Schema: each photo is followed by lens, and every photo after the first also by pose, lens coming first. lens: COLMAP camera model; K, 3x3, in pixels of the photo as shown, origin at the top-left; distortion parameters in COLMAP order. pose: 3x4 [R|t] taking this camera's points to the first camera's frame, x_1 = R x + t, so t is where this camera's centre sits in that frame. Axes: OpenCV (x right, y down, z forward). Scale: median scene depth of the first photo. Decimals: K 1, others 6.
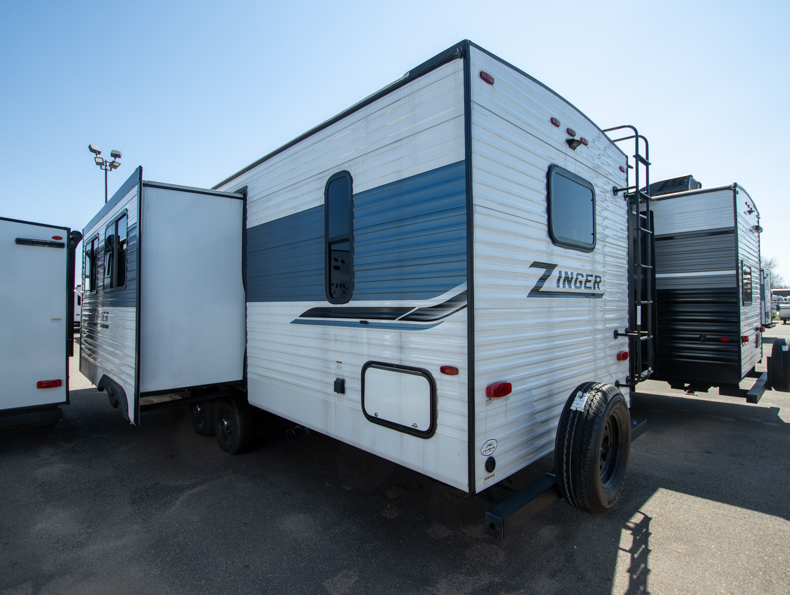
lens RADIAL K [[416.5, 0, 397.5], [0, 416.5, 292.2], [0, 0, 1]] dist [-0.032399, 0.000187]
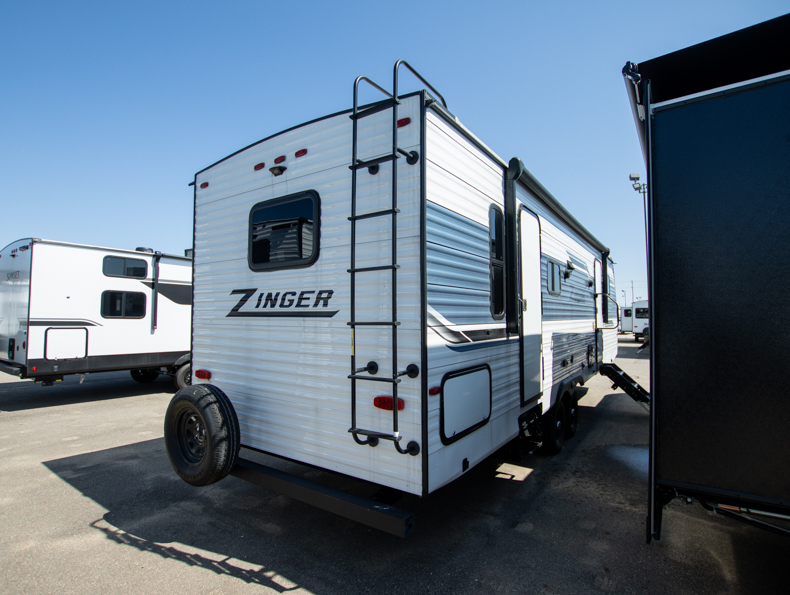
lens RADIAL K [[416.5, 0, 396.3], [0, 416.5, 301.8], [0, 0, 1]] dist [-0.032399, 0.000187]
pose [[0.195533, -0.031151, -0.980202, 1.540274], [0.022312, 0.999378, -0.027310, 0.010513], [0.980443, -0.016530, 0.196106, 1.122523]]
